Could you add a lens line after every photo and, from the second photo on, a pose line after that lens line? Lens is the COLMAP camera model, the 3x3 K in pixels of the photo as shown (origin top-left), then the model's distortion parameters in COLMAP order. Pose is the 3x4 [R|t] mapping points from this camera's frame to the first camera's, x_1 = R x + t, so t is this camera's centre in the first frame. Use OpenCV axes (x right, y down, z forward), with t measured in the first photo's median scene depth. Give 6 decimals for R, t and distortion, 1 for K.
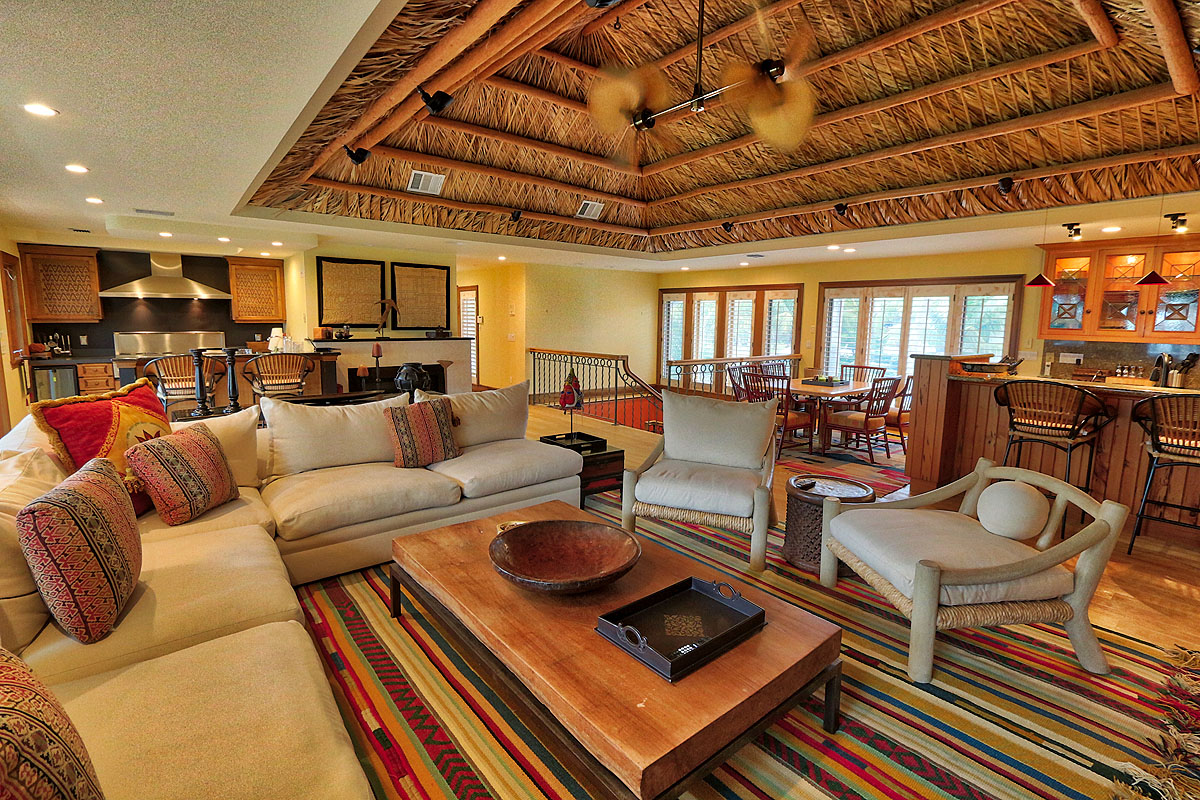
lens RADIAL K [[565.6, 0, 593.7], [0, 565.6, 385.6], [0, 0, 1]] dist [0.001483, 0.000551]
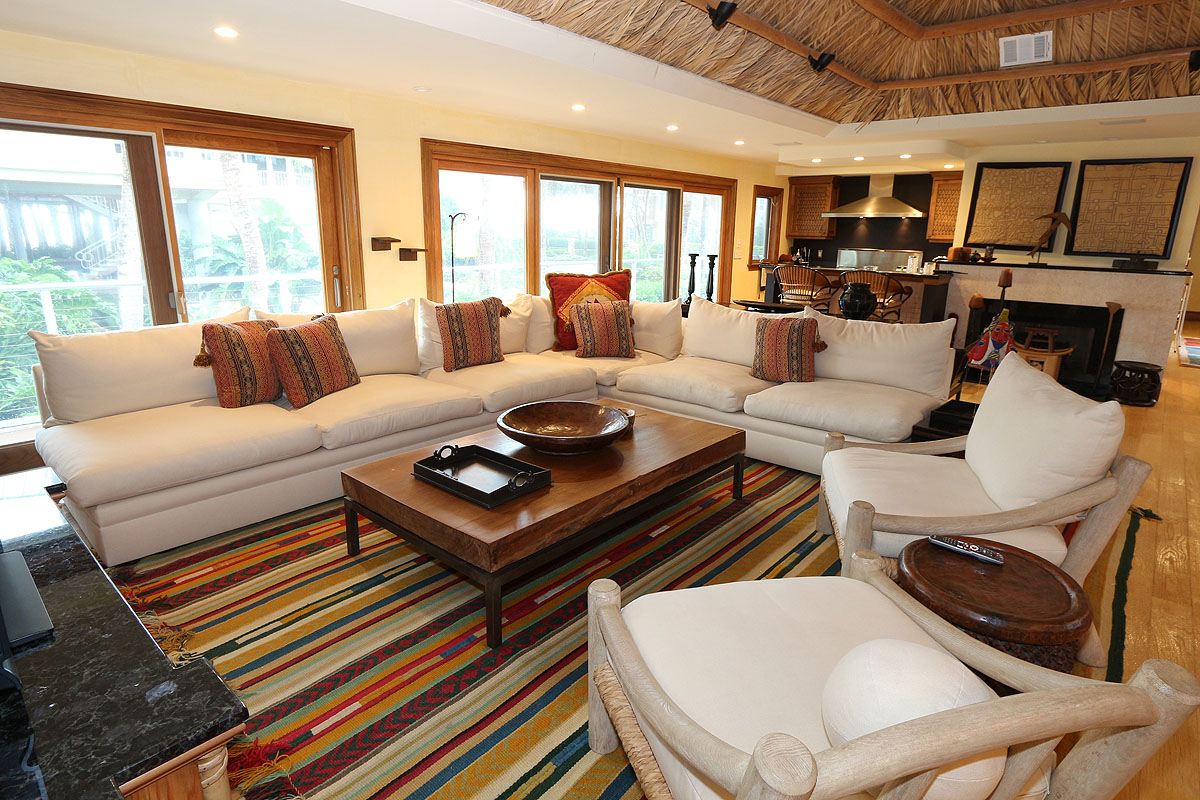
lens RADIAL K [[641.2, 0, 600.0], [0, 641.2, 400.0], [0, 0, 1]] dist [-0.013690, 0.001108]
pose [[0.177678, 0.249910, -0.951827, 0.419140], [-0.131609, 0.964563, 0.228686, -0.026493], [0.975249, 0.084636, 0.204272, 0.263519]]
